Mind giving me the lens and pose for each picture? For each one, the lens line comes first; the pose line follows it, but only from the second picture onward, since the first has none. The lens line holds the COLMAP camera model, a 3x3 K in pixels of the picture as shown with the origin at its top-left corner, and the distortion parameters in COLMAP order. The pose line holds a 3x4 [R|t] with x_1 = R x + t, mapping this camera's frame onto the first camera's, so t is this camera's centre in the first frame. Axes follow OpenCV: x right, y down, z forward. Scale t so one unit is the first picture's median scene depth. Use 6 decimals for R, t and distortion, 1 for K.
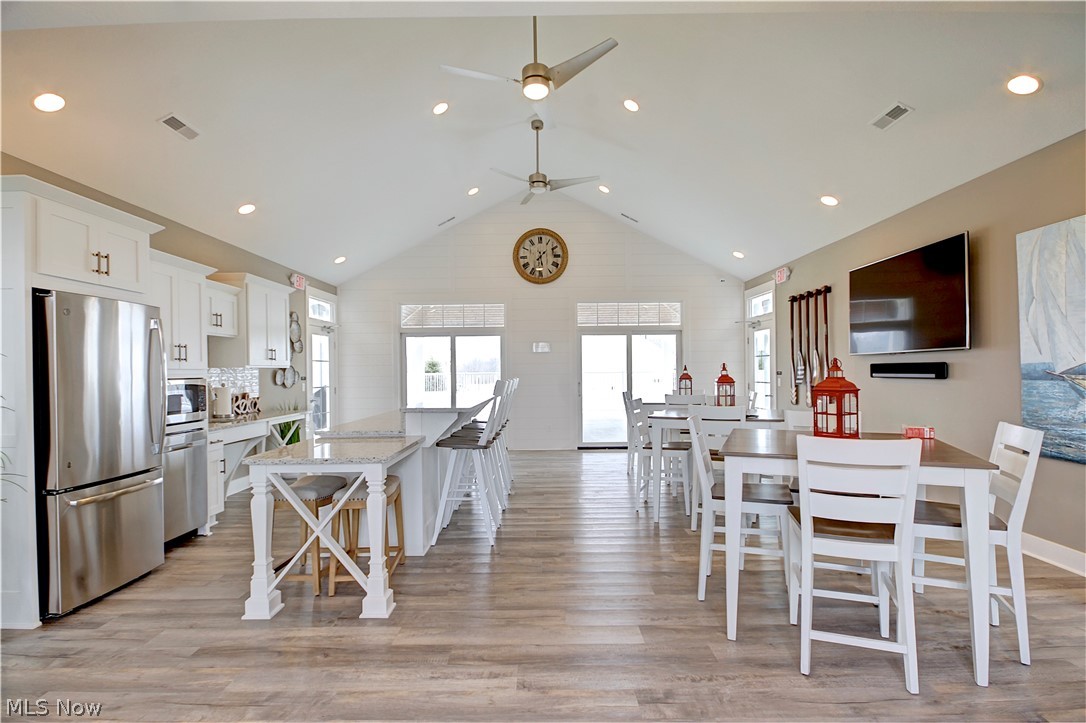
lens RADIAL K [[525.4, 0, 540.5], [0, 525.4, 373.6], [0, 0, 1]] dist [-0.012322, -0.000337]
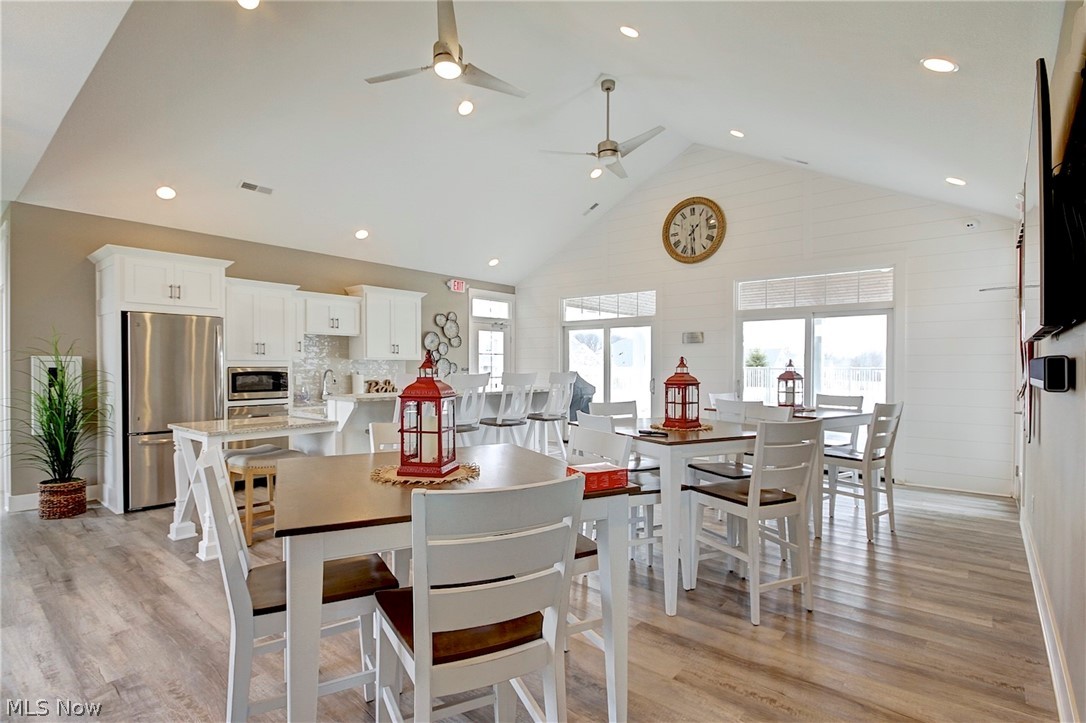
lens RADIAL K [[525.4, 0, 540.5], [0, 525.4, 373.6], [0, 0, 1]] dist [-0.012322, -0.000337]
pose [[0.765336, 0.022778, -0.643227, 0.364678], [-0.012537, 0.999712, 0.020486, -0.005224], [0.643508, -0.007614, 0.765401, 0.186104]]
